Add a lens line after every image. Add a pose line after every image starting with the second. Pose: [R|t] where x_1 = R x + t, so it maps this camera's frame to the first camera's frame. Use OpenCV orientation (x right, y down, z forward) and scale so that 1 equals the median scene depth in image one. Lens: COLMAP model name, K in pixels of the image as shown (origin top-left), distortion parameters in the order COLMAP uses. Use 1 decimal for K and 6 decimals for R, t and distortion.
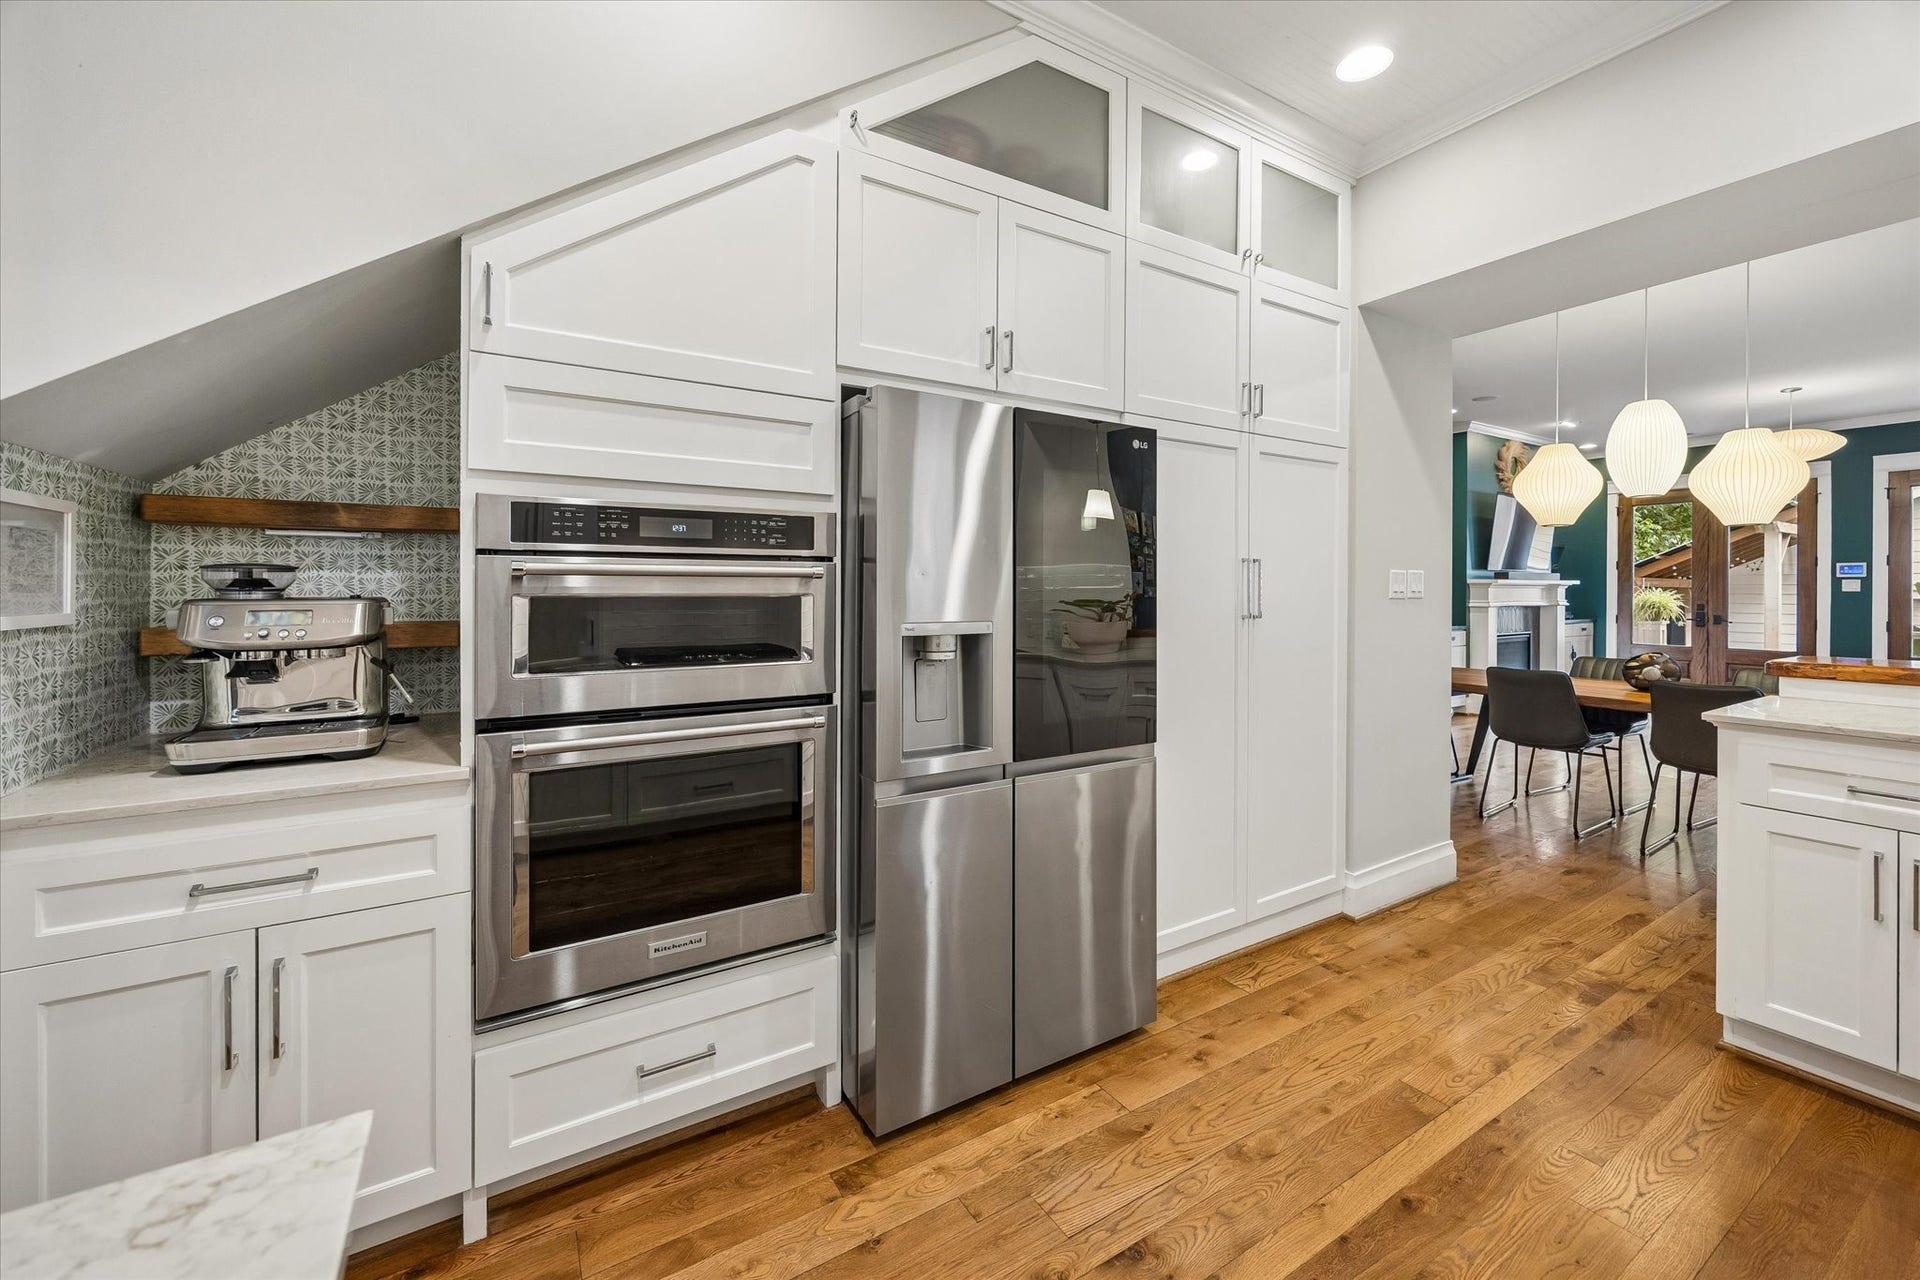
lens RADIAL K [[757.3, 0, 952.9], [0, 757.3, 597.2], [0, 0, 1]] dist [0.000339, 0.000221]
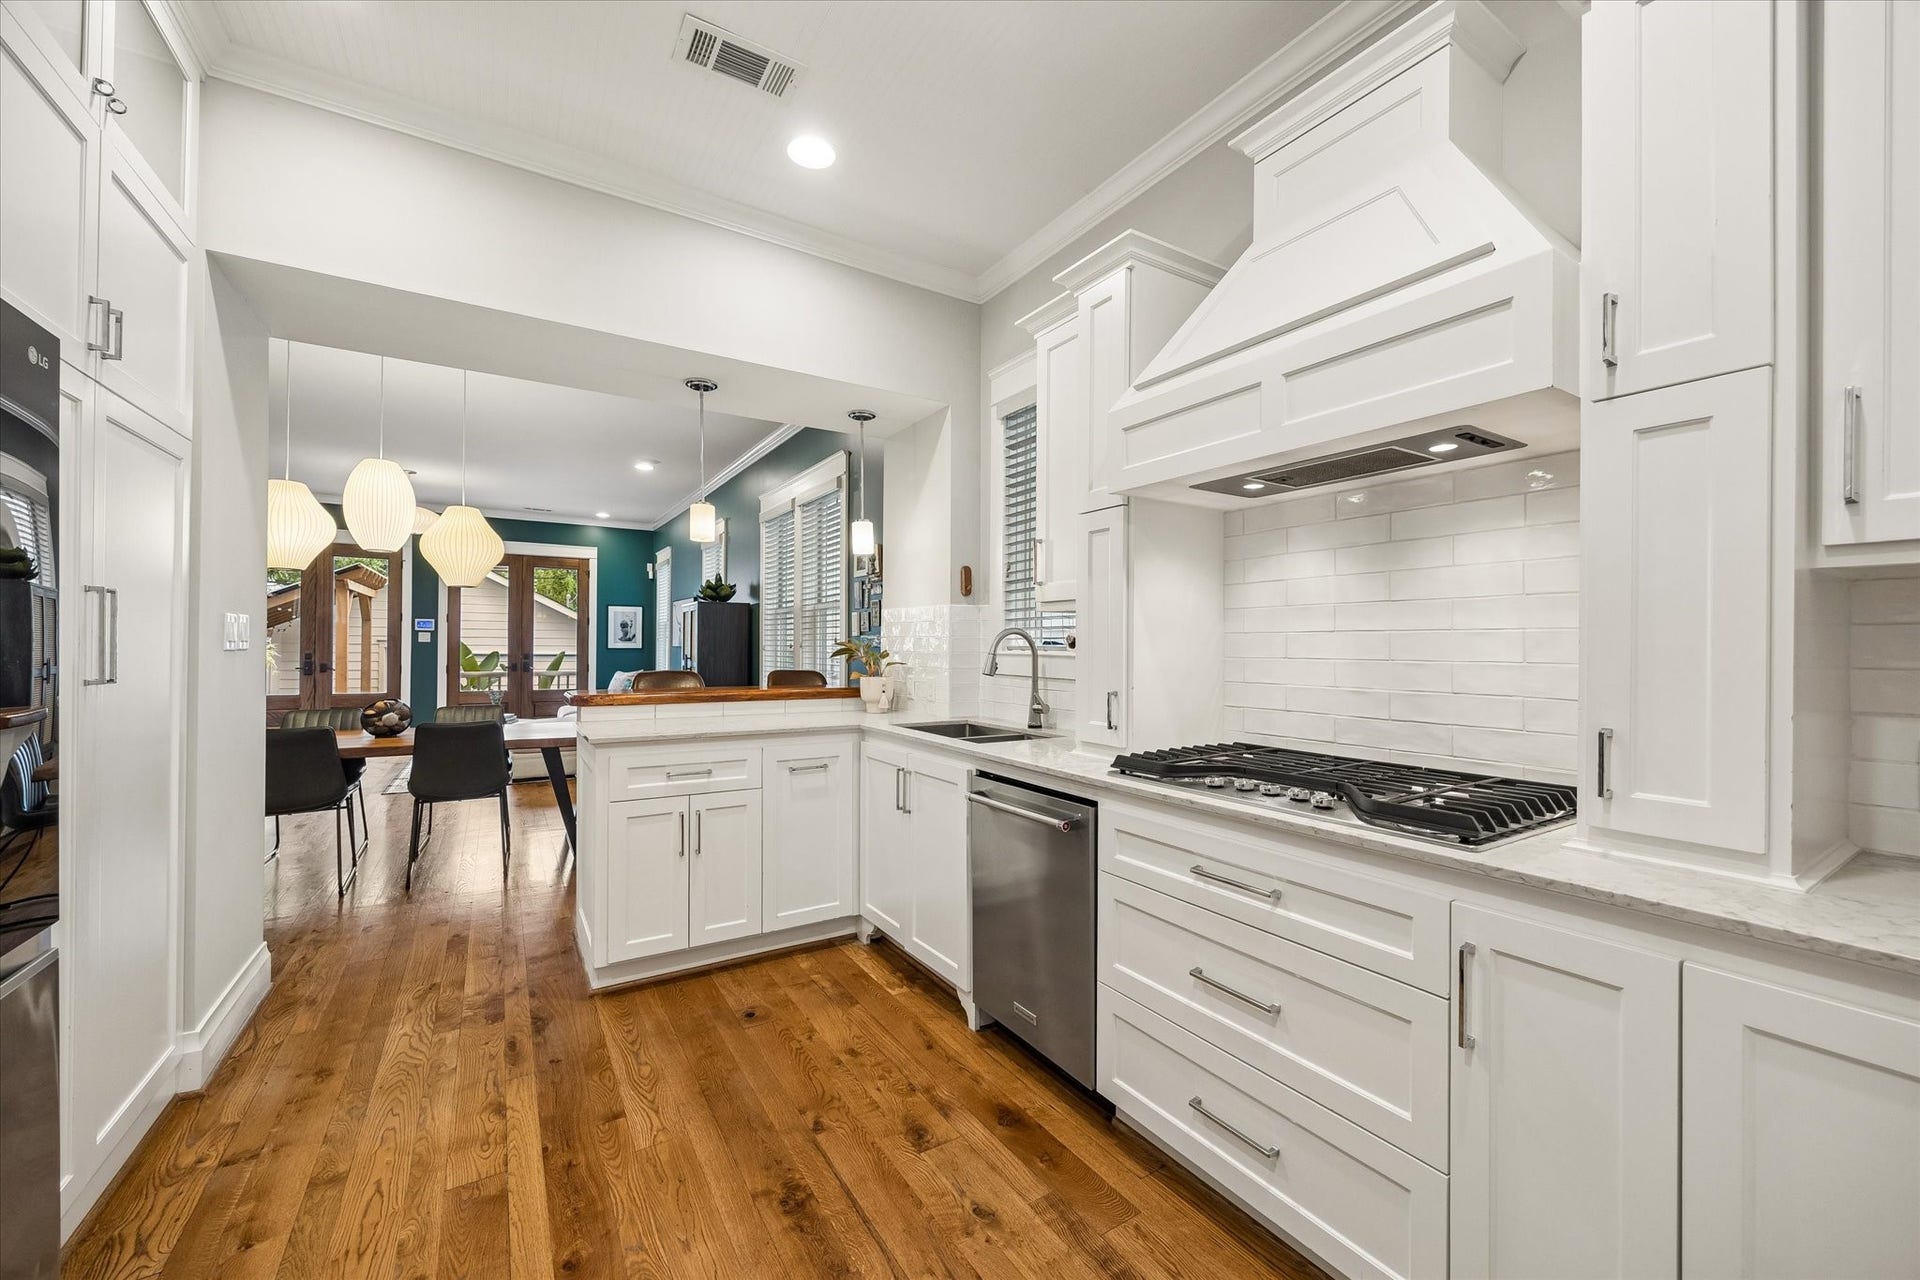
lens RADIAL K [[755.5, 0, 985.0], [0, 755.5, 648.8], [0, 0, 1]] dist [0.001659, 0.000163]
pose [[-0.030667, -0.004433, 0.999520, -0.252126], [0.000797, 0.999990, 0.004459, -0.002873], [-0.999529, 0.000934, -0.030663, 0.312292]]
